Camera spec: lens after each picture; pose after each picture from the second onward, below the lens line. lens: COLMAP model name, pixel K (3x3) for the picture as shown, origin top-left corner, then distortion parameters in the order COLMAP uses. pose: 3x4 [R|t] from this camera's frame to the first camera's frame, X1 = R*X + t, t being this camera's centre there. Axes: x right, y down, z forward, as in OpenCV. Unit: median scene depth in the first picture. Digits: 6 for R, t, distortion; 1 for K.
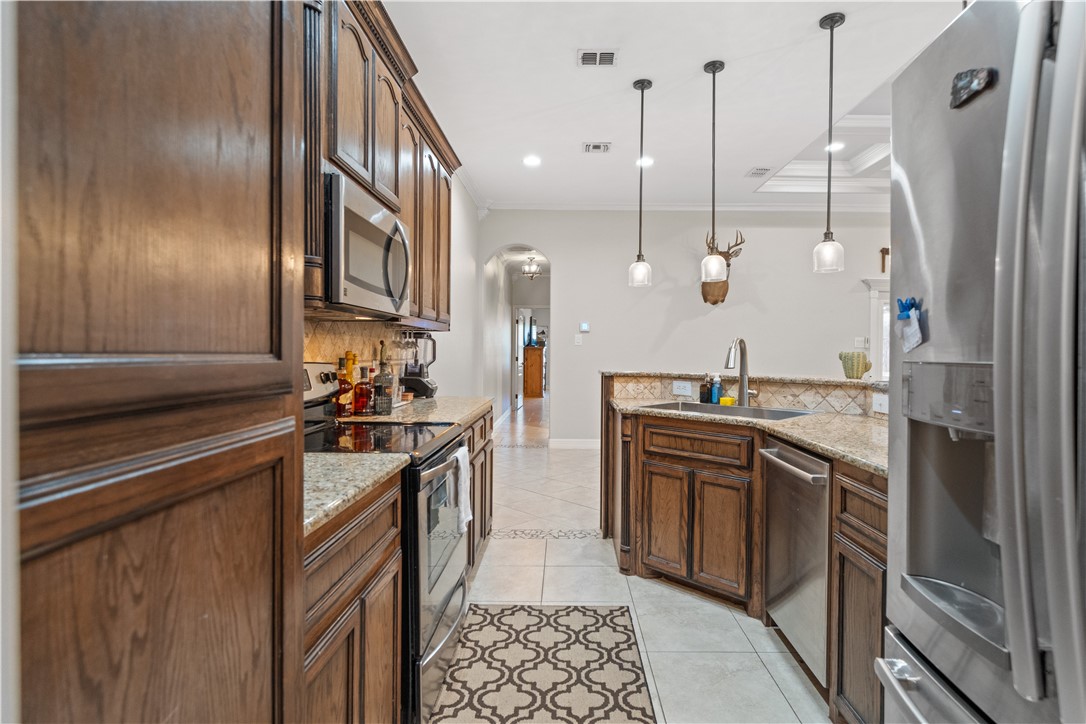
lens RADIAL K [[573.2, 0, 552.3], [0, 573.2, 358.0], [0, 0, 1]] dist [-0.002897, -0.000538]
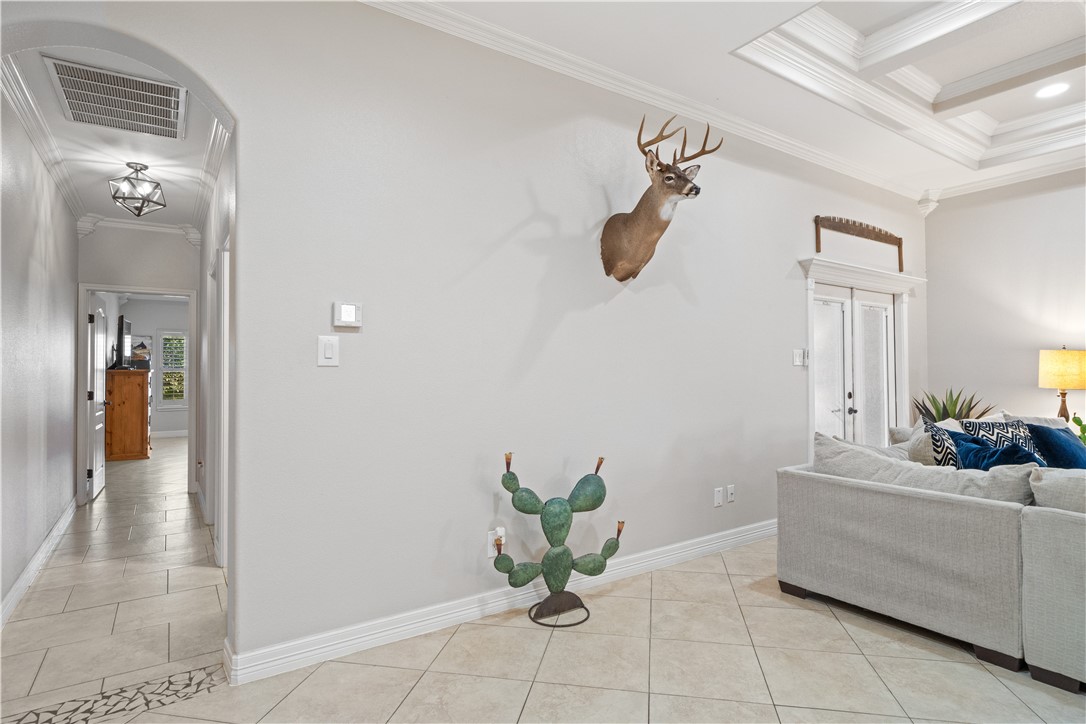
lens RADIAL K [[573.2, 0, 587.3], [0, 573.2, 358.1], [0, 0, 1]] dist [-0.002897, -0.000538]
pose [[0.790310, -0.001292, 0.612706, -0.026559], [0.022091, 0.999408, -0.026387, -0.008286], [-0.612309, 0.034389, 0.789870, 0.367538]]
